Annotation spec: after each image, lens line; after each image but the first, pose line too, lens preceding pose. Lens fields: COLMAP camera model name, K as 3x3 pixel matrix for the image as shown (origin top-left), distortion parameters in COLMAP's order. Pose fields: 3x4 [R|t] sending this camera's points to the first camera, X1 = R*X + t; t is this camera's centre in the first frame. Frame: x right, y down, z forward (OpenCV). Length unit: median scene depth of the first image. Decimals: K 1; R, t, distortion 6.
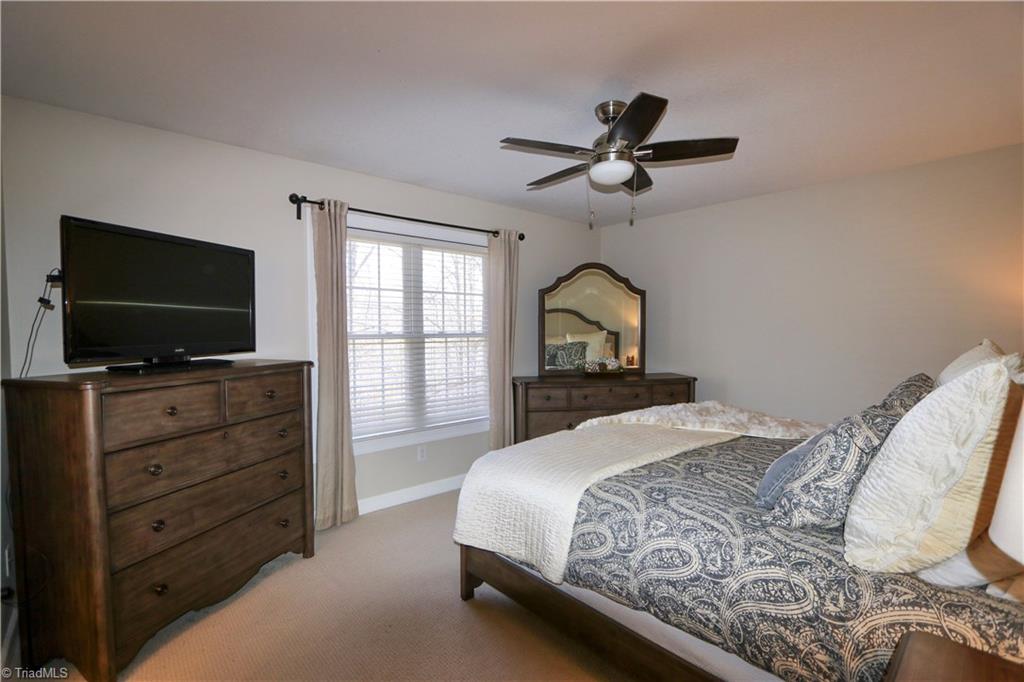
lens RADIAL K [[475.3, 0, 506.8], [0, 475.3, 347.3], [0, 0, 1]] dist [-0.010952, 0.000272]
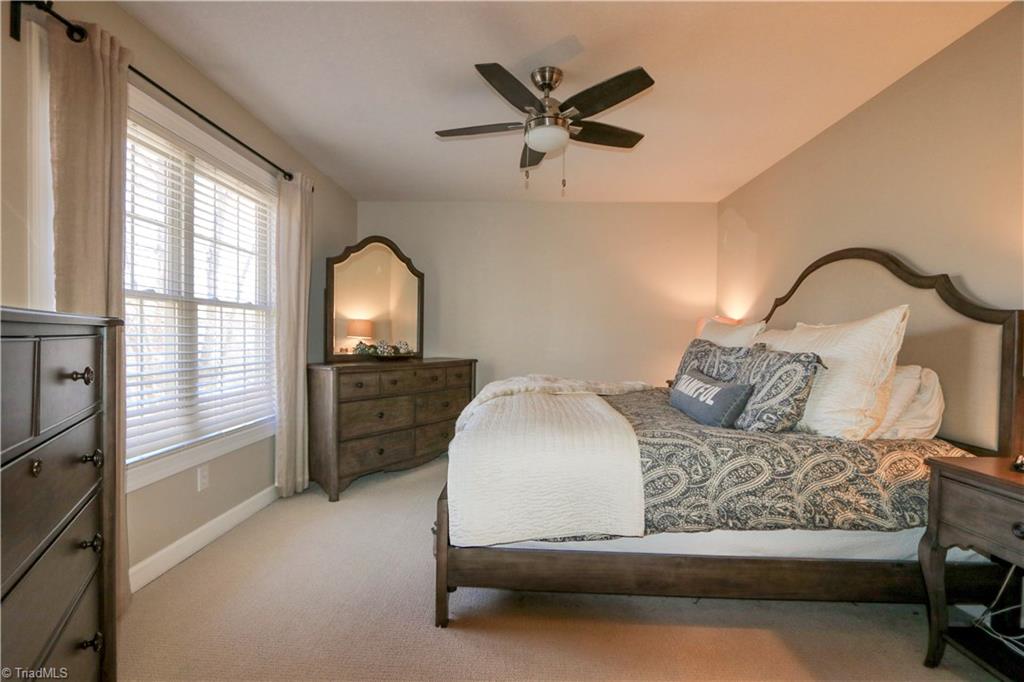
lens RADIAL K [[475.3, 0, 506.8], [0, 475.3, 347.3], [0, 0, 1]] dist [-0.010952, 0.000272]
pose [[0.683093, -0.001720, 0.730329, -0.802518], [0.011419, 0.999900, -0.008326, 0.113316], [-0.730242, 0.014027, 0.683045, 0.534058]]
